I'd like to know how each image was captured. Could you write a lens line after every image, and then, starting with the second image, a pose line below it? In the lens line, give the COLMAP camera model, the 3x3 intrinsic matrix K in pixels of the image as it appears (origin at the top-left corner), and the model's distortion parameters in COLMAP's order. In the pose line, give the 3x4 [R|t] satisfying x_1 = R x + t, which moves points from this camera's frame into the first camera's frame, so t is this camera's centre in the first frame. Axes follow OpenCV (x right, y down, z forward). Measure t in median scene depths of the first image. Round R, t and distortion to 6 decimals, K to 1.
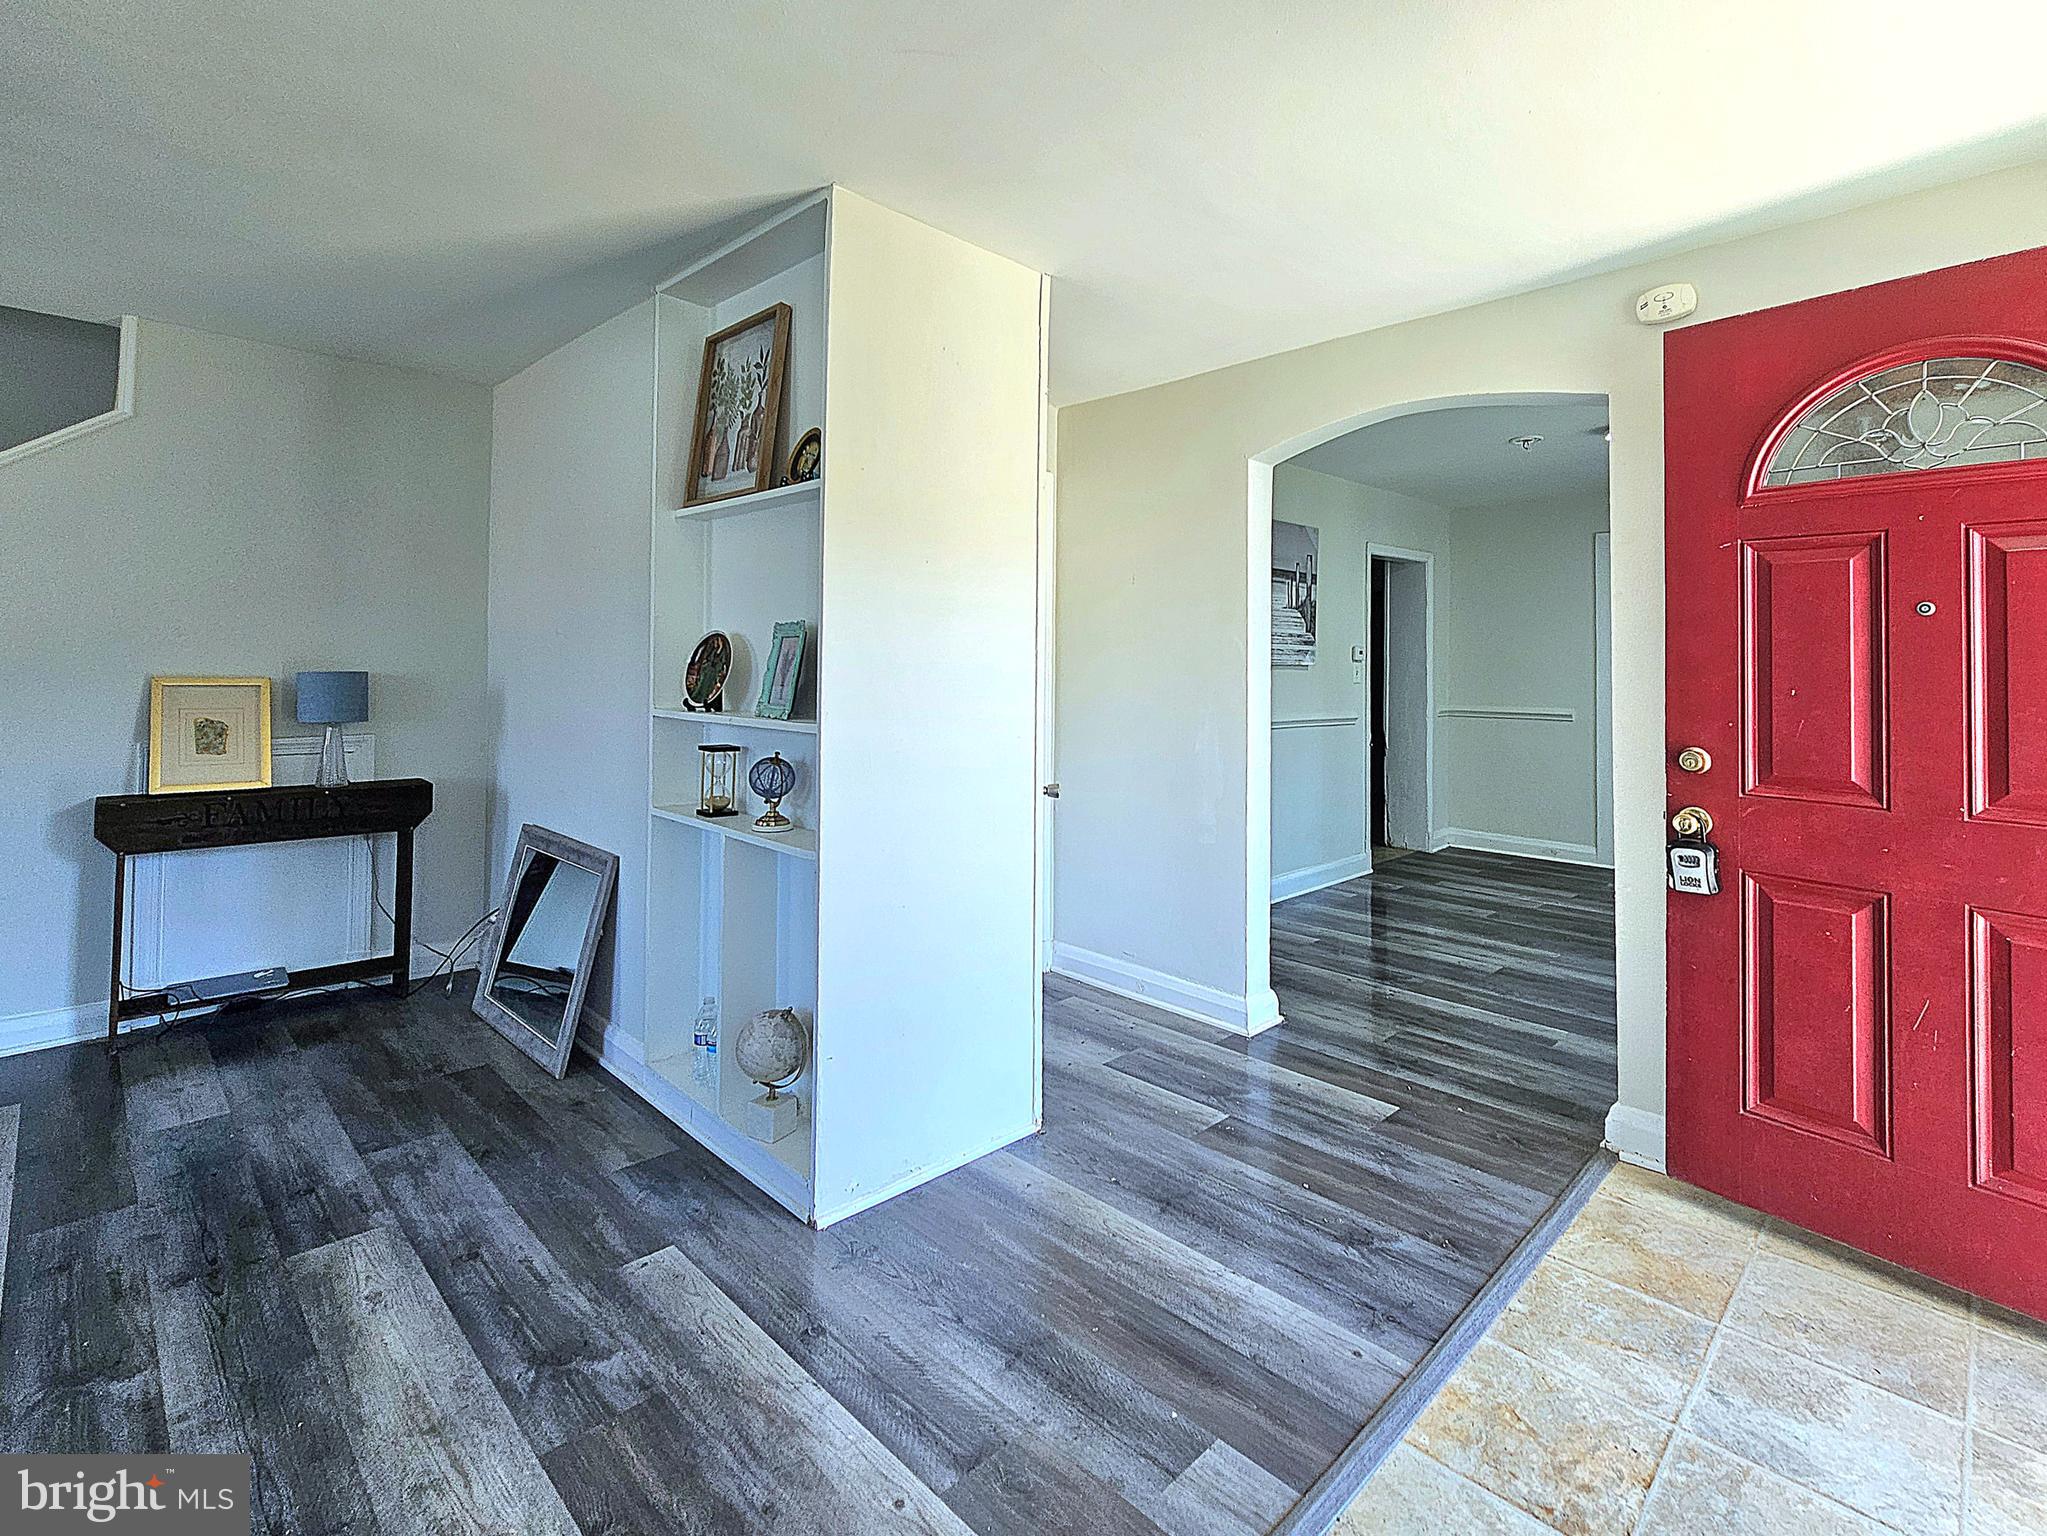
lens RADIAL K [[930.4, 0, 1090.7], [0, 930.4, 656.2], [0, 0, 1]] dist [-0.000580, 0.001737]
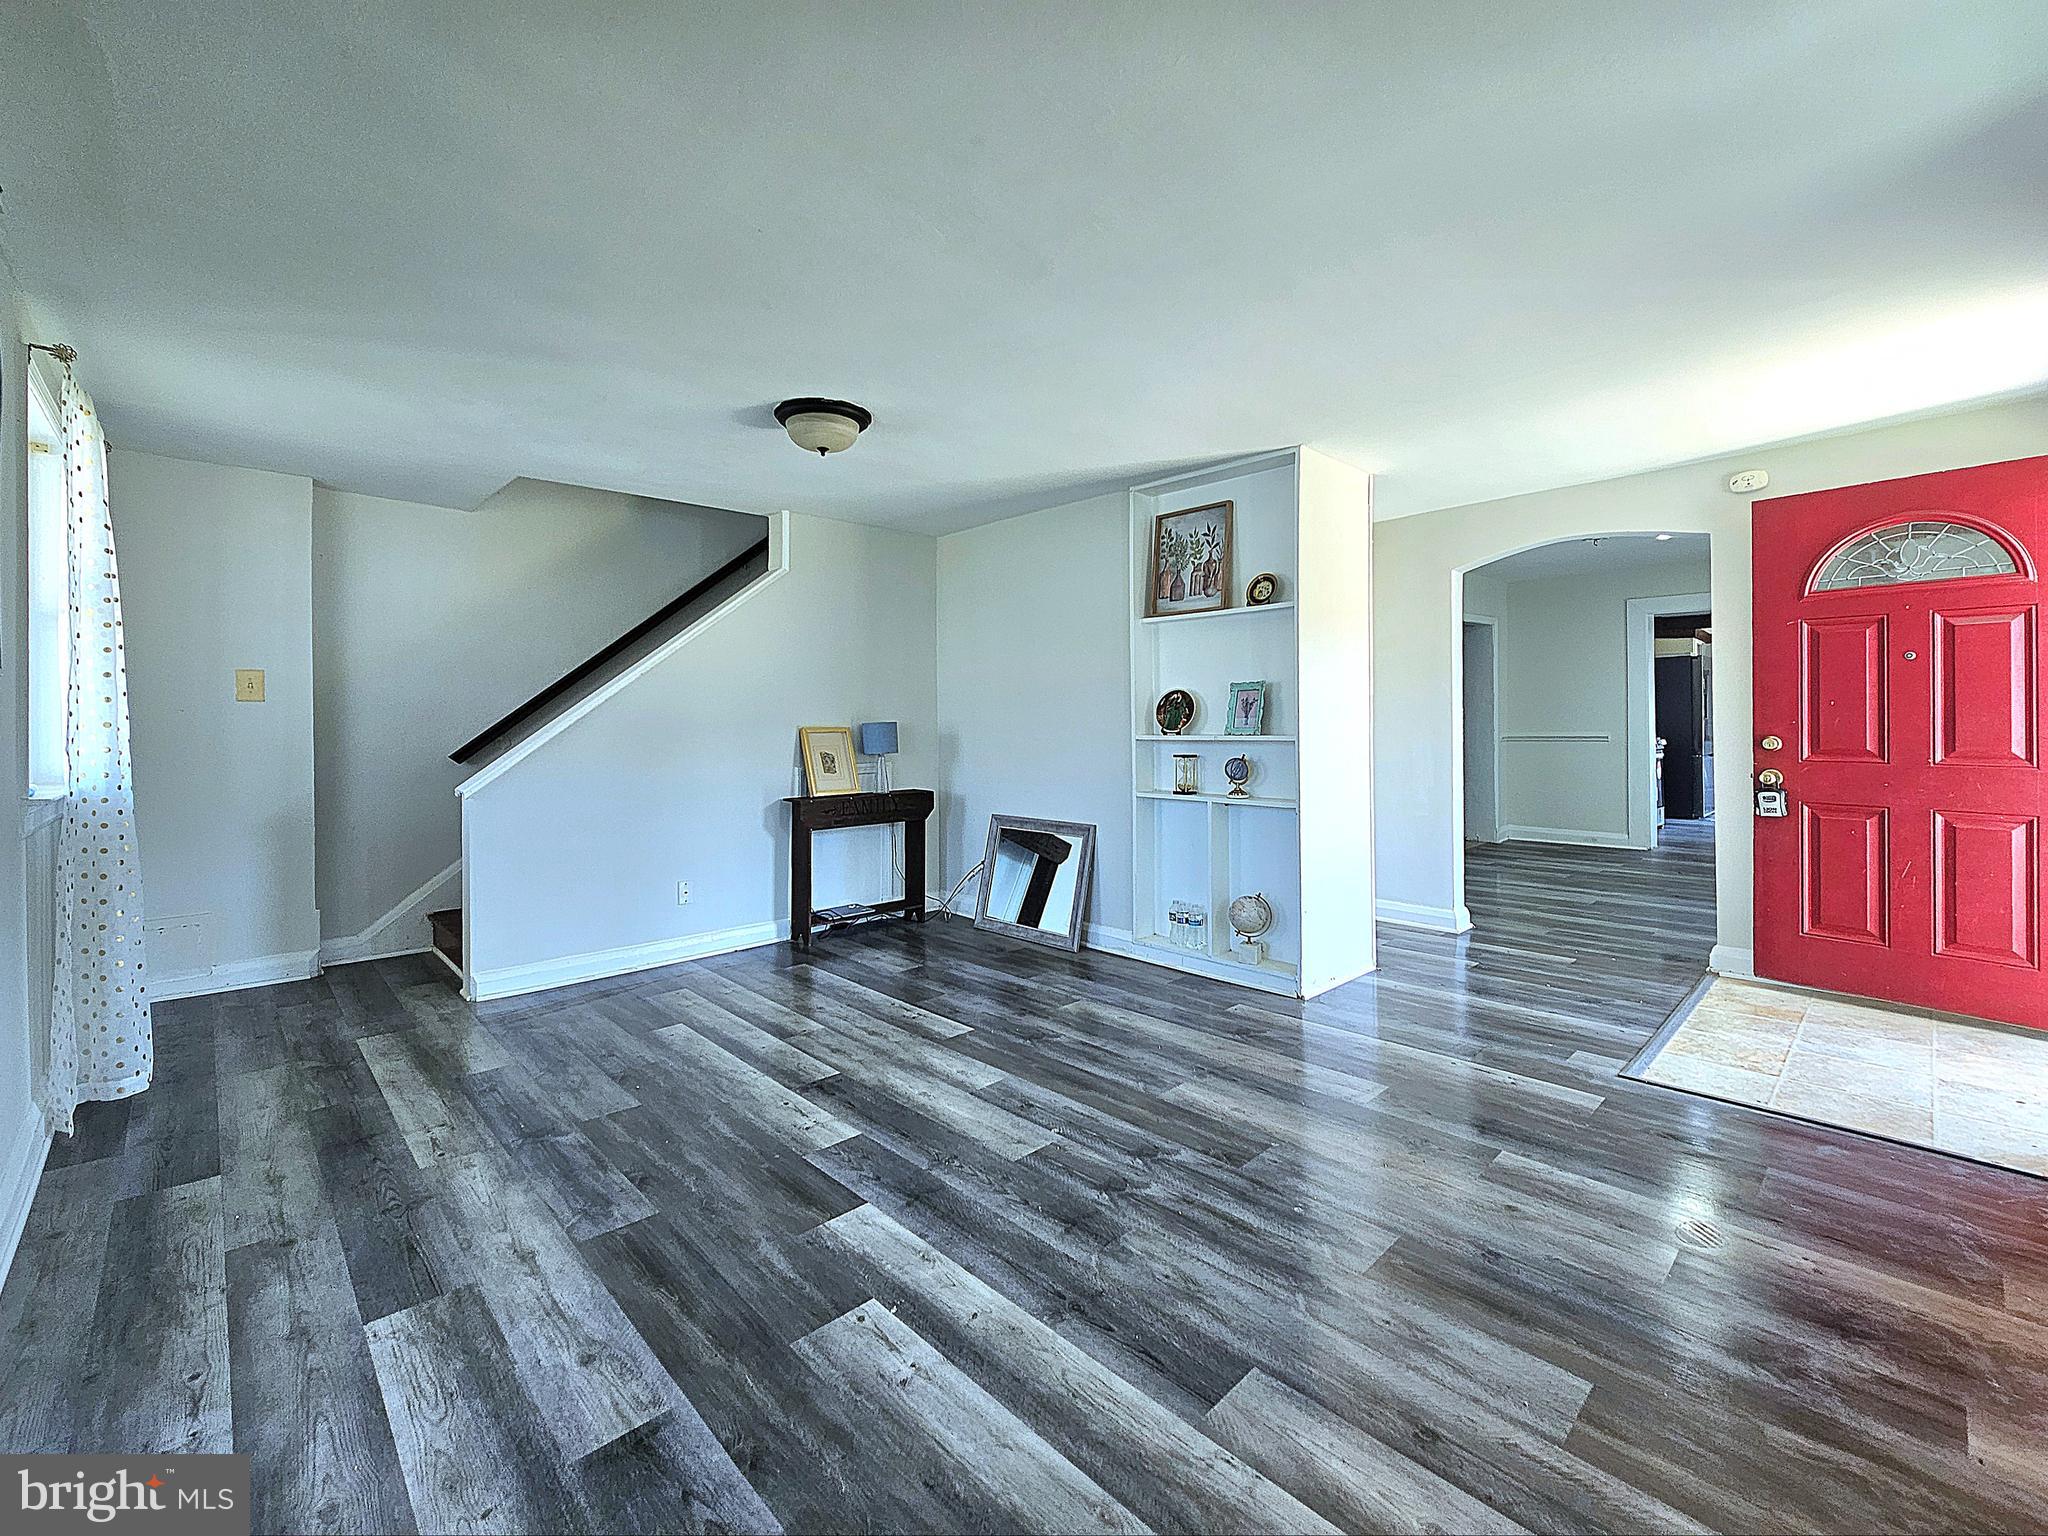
lens RADIAL K [[838.8, 0, 1058.7], [0, 838.8, 736.8], [0, 0, 1]] dist [0.000655, 0.001421]
pose [[0.998929, -0.028954, -0.036084, -0.654463], [0.030128, 0.999020, 0.032421, 0.005669], [0.035110, -0.033473, 0.998823, -0.653578]]
